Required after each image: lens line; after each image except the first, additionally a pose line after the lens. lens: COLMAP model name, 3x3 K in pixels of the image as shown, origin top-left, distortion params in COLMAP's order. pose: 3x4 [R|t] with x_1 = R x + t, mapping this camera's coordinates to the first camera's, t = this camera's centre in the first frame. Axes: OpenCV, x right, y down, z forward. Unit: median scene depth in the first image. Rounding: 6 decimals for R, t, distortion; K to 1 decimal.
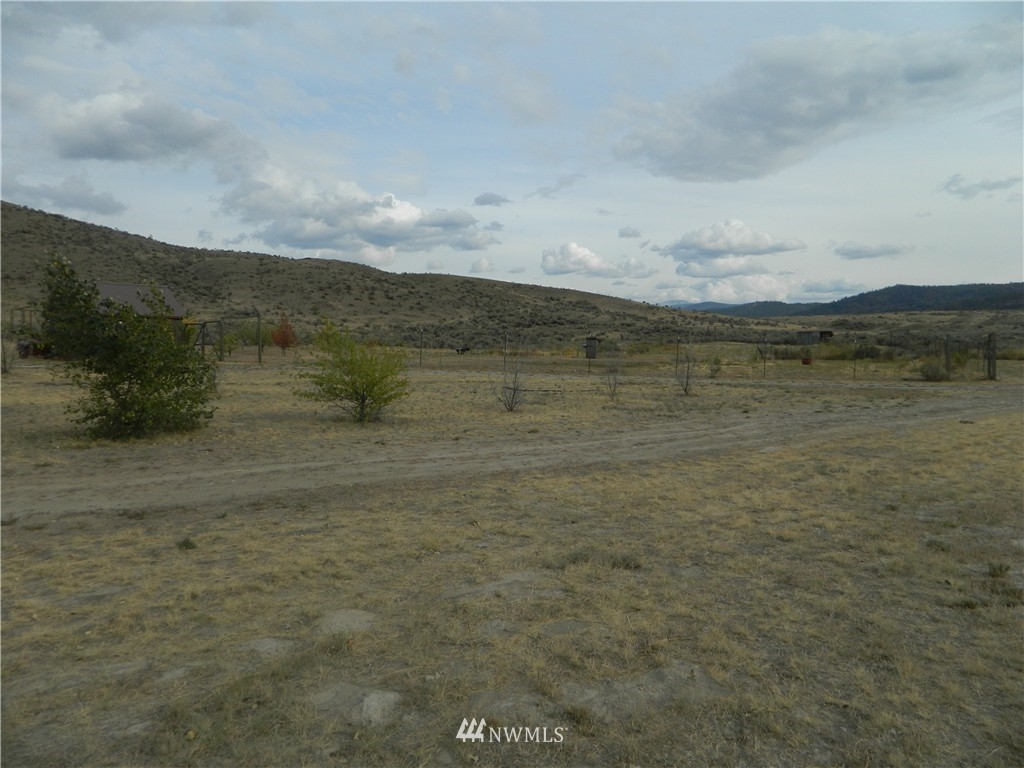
lens RADIAL K [[736.3, 0, 512.0], [0, 736.3, 384.0], [0, 0, 1]] dist [-0.011862, 0.000597]
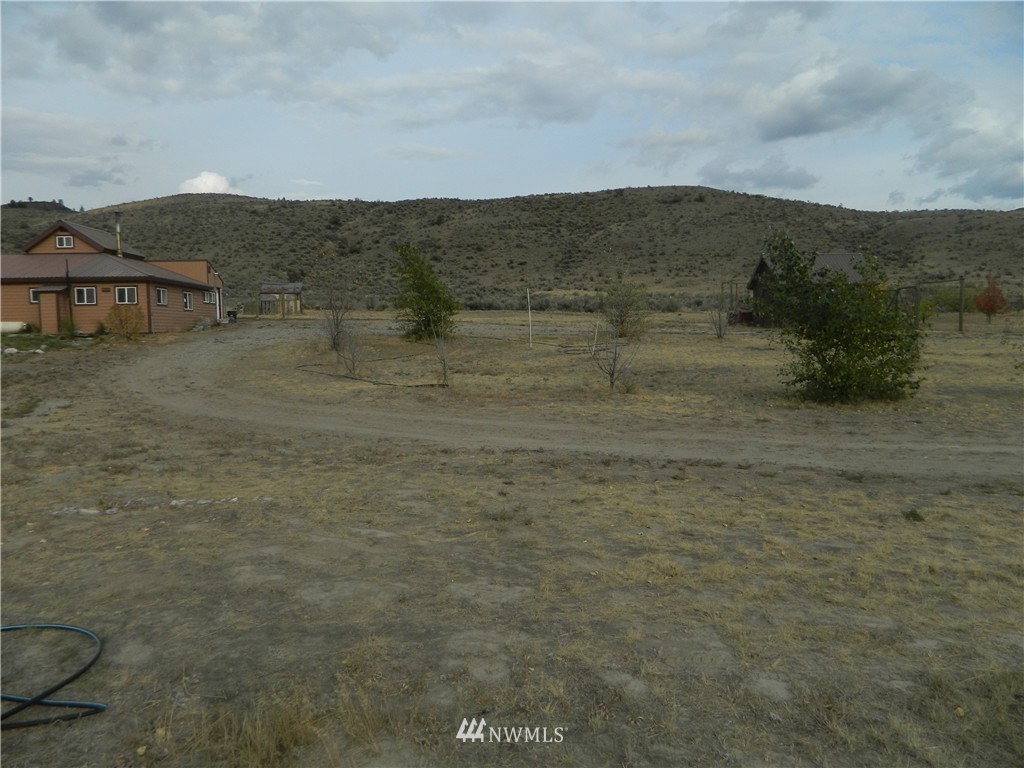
lens RADIAL K [[736.3, 0, 512.0], [0, 736.3, 384.0], [0, 0, 1]] dist [-0.011862, 0.000597]
pose [[0.644970, 0.061140, -0.761758, -0.033545], [-0.027714, 0.998010, 0.056637, 0.001582], [0.763705, -0.015418, 0.645381, -0.024033]]
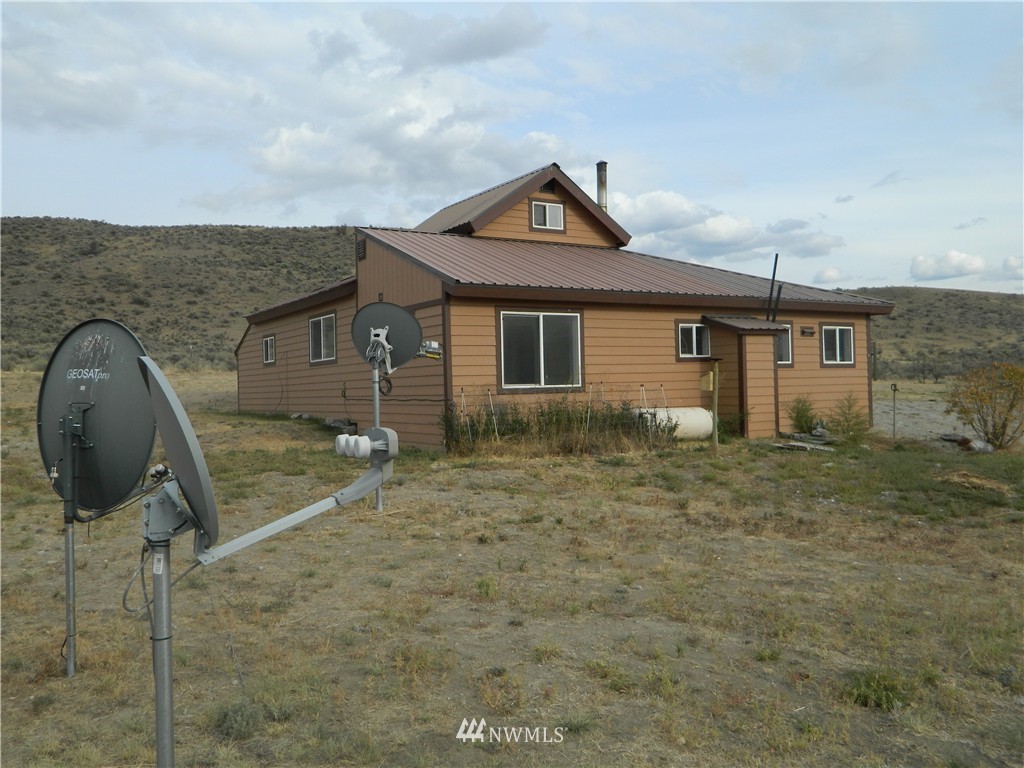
lens RADIAL K [[848.6, 0, 512.0], [0, 848.6, 384.0], [0, 0, 1]] dist [0.003020, 0.002962]
pose [[0.931019, -0.008185, -0.364879, -0.237650], [-0.007184, 0.999144, -0.040743, 0.000718], [0.364900, 0.040554, 0.930163, -0.077775]]
